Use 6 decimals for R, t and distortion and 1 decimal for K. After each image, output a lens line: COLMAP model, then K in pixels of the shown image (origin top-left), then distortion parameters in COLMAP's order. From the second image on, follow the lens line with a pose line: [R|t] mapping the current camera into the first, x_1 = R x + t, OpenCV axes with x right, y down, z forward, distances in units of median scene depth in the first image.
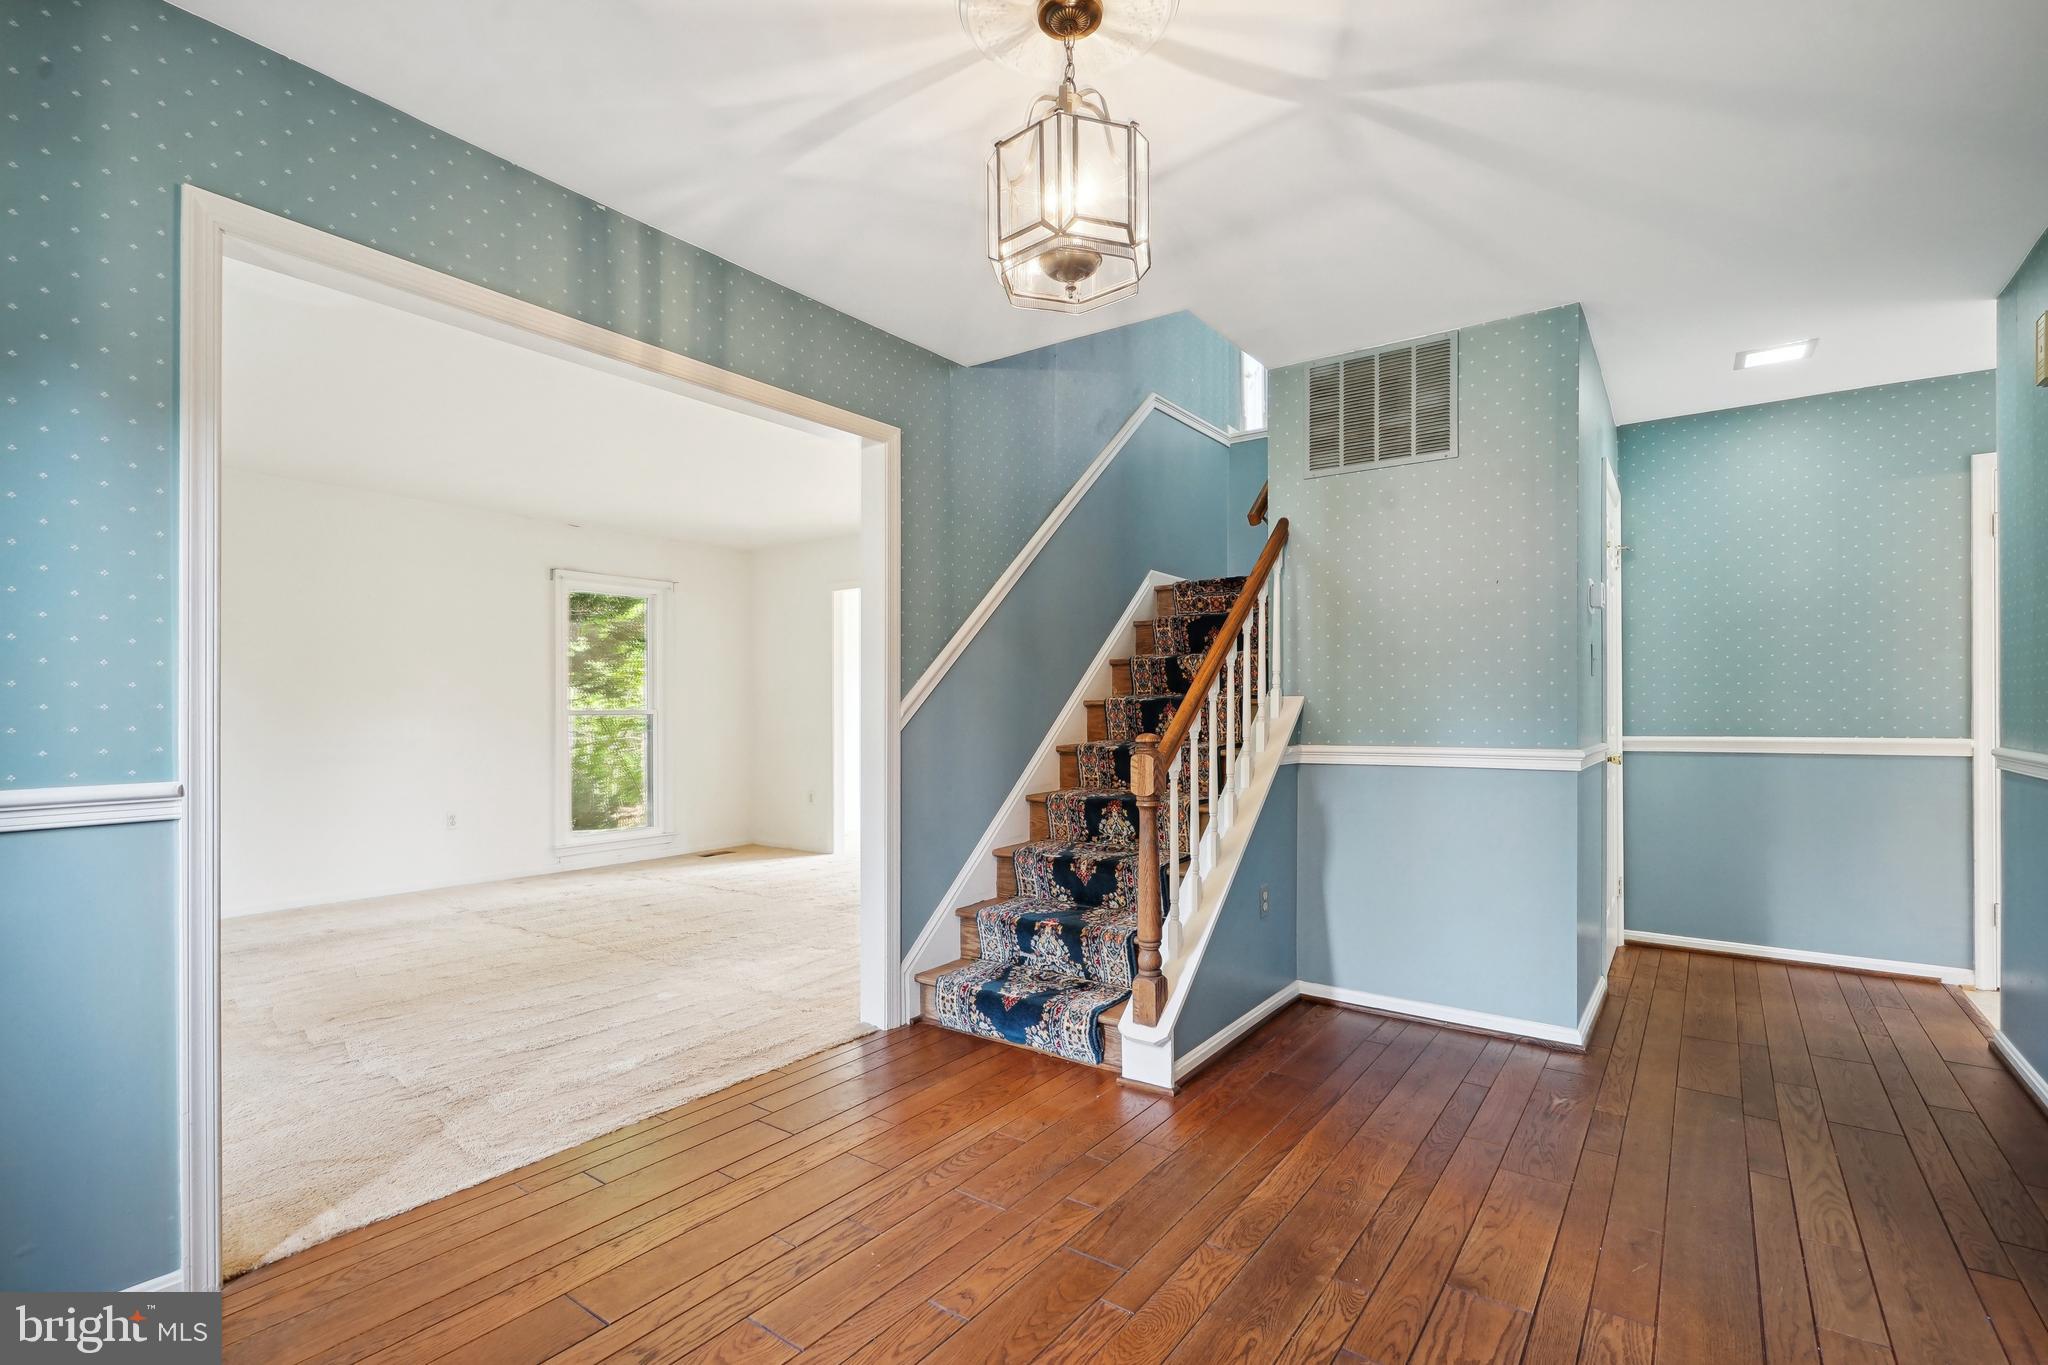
lens RADIAL K [[943.8, 0, 988.4], [0, 943.8, 697.7], [0, 0, 1]] dist [-0.004314, 0.001982]
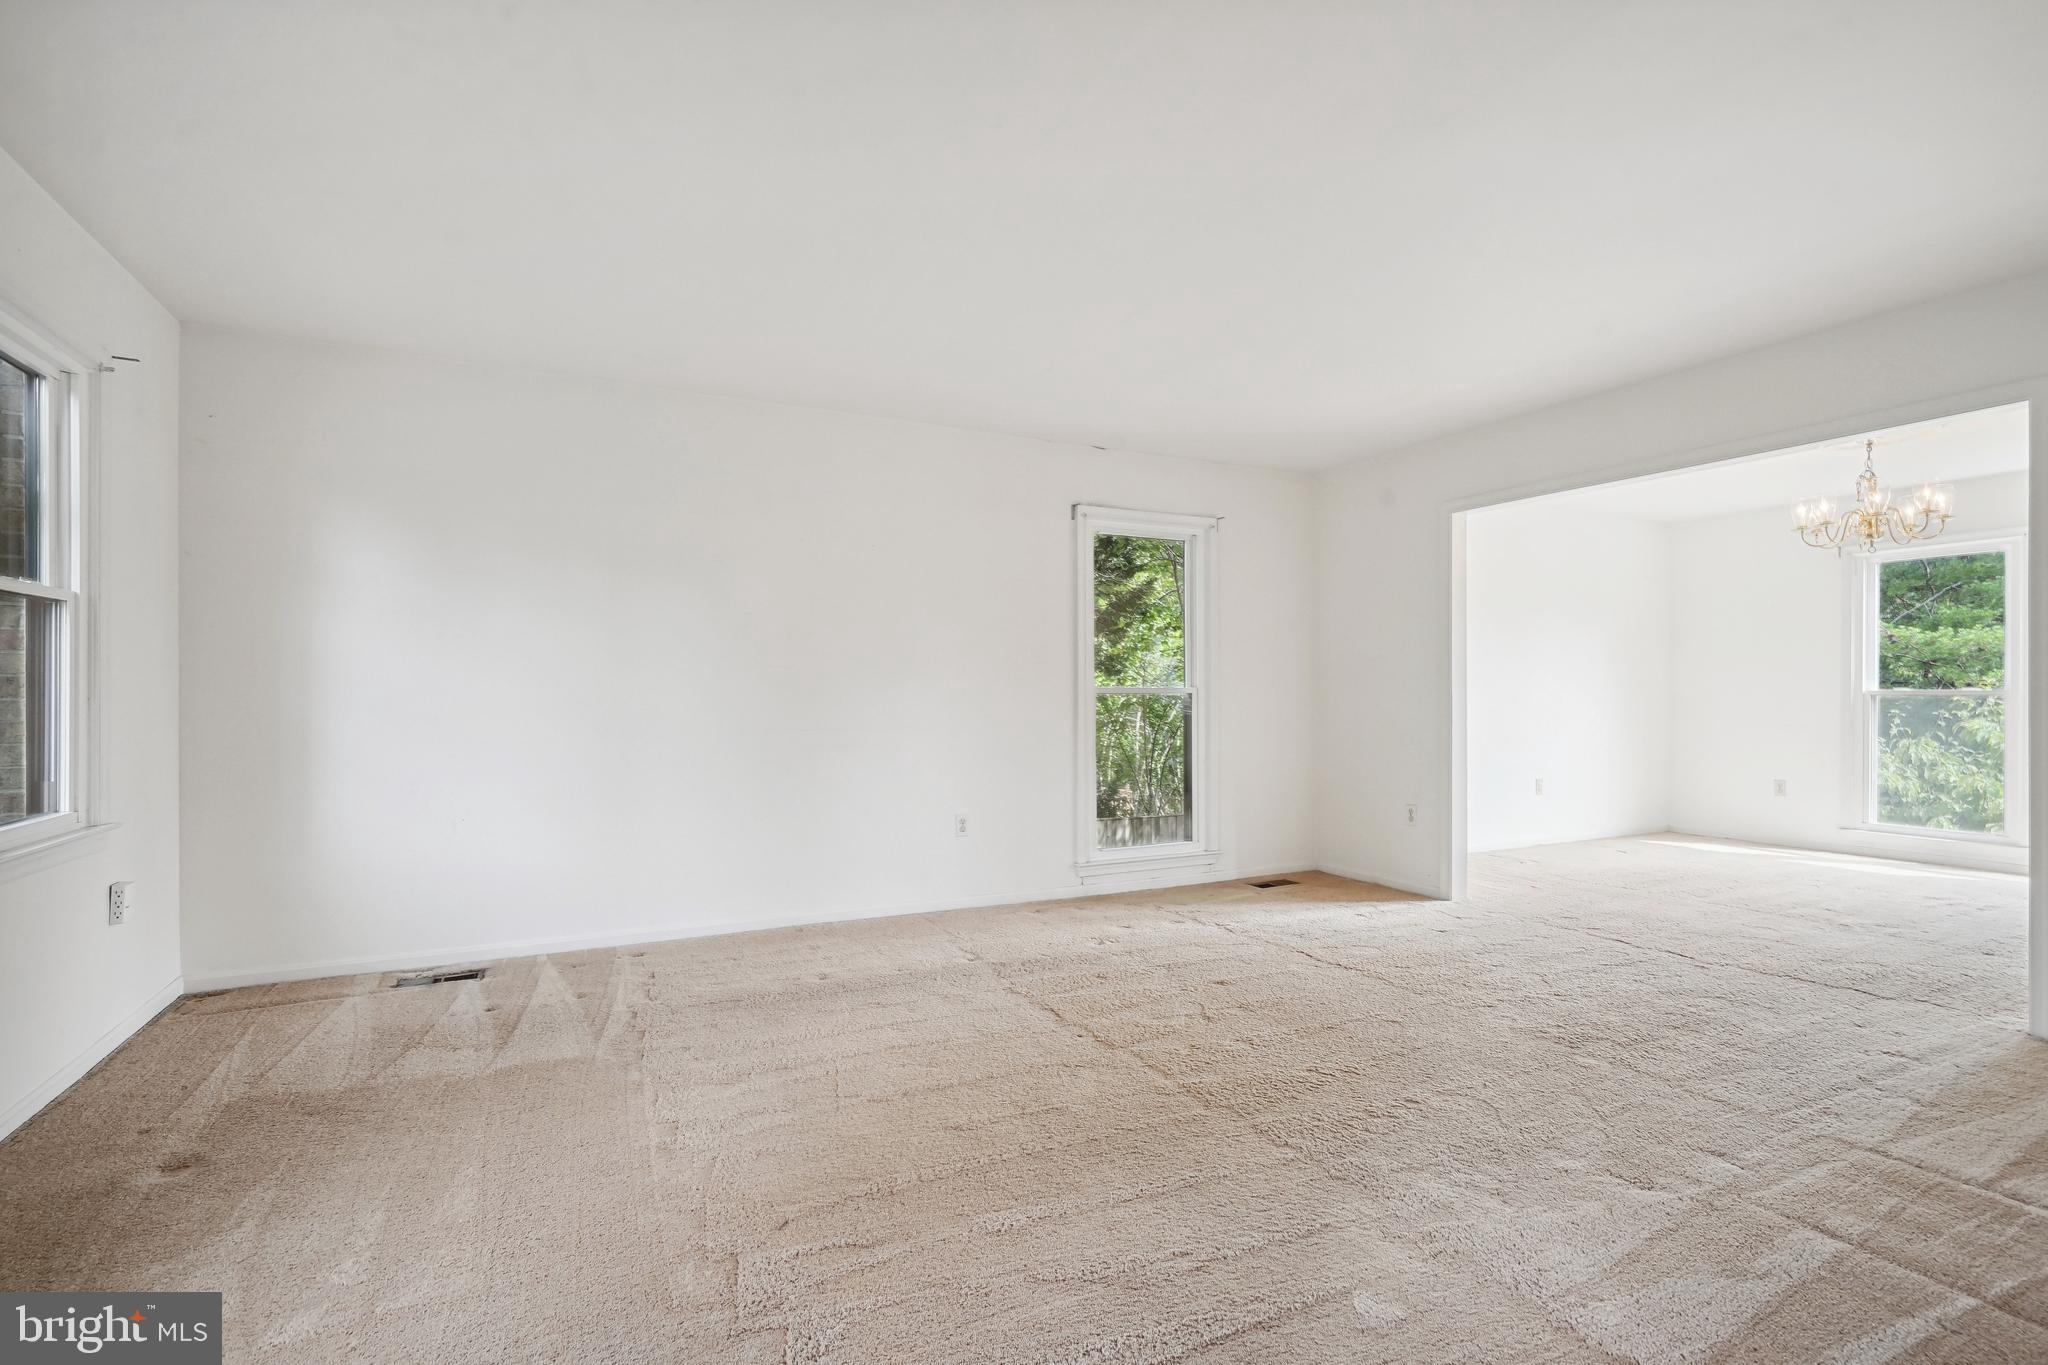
lens RADIAL K [[943.8, 0, 1024.3], [0, 943.8, 684.0], [0, 0, 1]] dist [-0.004314, 0.001982]
pose [[0.901034, 0.001293, -0.433747, -0.147453], [0.001601, 0.999979, 0.006306, 0.004599], [0.433746, -0.006377, 0.901013, 0.255170]]
